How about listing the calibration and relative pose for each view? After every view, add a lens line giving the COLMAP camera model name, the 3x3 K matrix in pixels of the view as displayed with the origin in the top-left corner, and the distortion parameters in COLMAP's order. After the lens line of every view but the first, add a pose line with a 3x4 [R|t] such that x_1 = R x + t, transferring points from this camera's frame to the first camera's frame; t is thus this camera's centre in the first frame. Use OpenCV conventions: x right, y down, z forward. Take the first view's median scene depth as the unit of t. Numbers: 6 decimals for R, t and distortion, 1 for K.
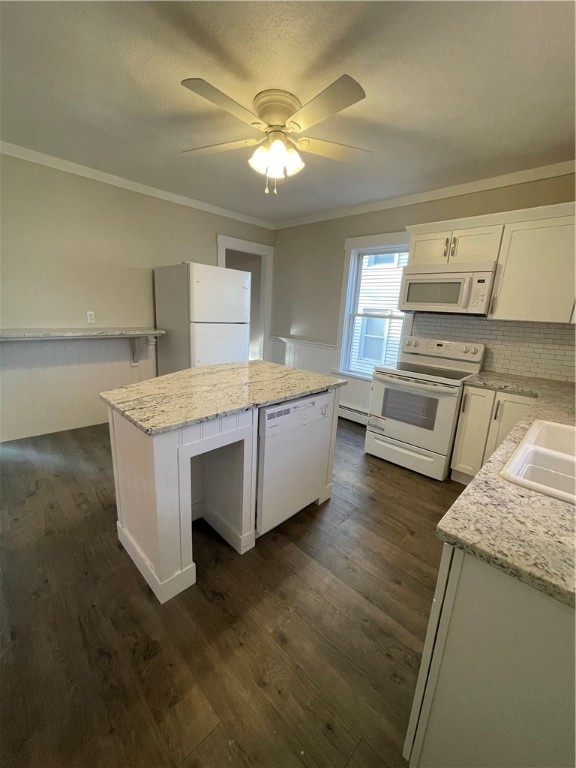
lens RADIAL K [[309.3, 0, 288.5], [0, 309.3, 381.2], [0, 0, 1]] dist [-0.000567, 0.000696]
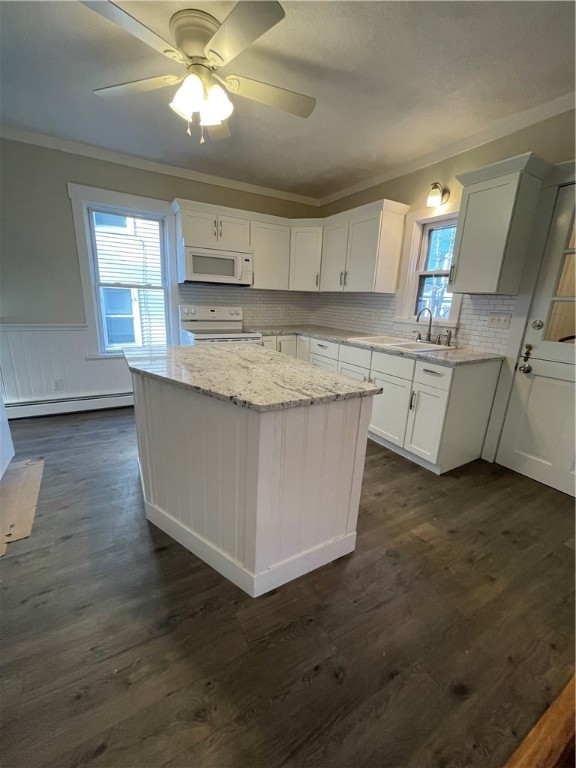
lens RADIAL K [[309.3, 0, 288.5], [0, 309.3, 381.2], [0, 0, 1]] dist [-0.000567, 0.000696]
pose [[0.272006, -0.284620, 0.919241, -0.761780], [0.197104, 0.951484, 0.236279, -0.100642], [-0.941893, 0.116916, 0.314909, 0.454690]]
